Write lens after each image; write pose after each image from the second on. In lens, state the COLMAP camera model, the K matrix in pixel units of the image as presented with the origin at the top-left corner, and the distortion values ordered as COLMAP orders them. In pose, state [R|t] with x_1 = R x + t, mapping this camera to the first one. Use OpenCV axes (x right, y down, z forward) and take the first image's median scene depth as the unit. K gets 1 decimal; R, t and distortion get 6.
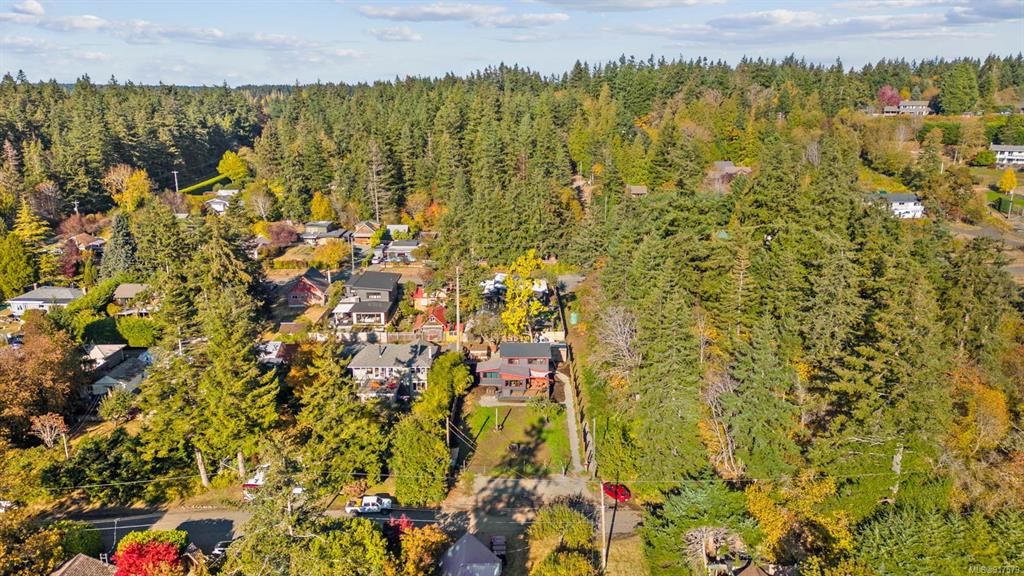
lens RADIAL K [[699.9, 0, 513.6], [0, 699.9, 291.6], [0, 0, 1]] dist [0.039663, -0.018778]
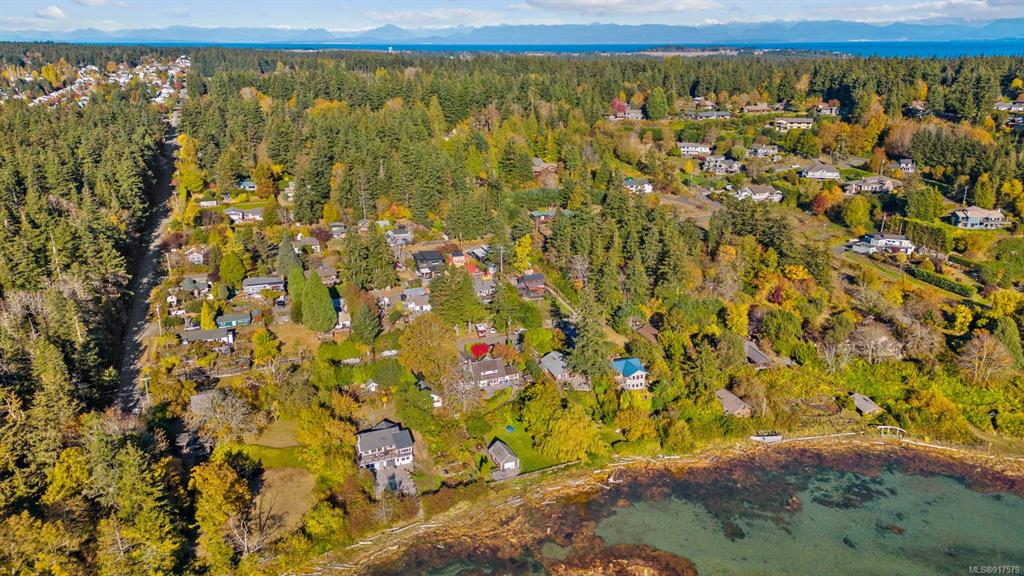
lens RADIAL K [[699.9, 0, 512.8], [0, 699.9, 288.0], [0, 0, 1]] dist [0.039663, -0.018778]
pose [[0.928443, -0.119596, 0.351697, -0.963338], [0.096995, 0.991962, 0.081265, -0.087351], [-0.358589, -0.041337, 0.932580, -1.302911]]
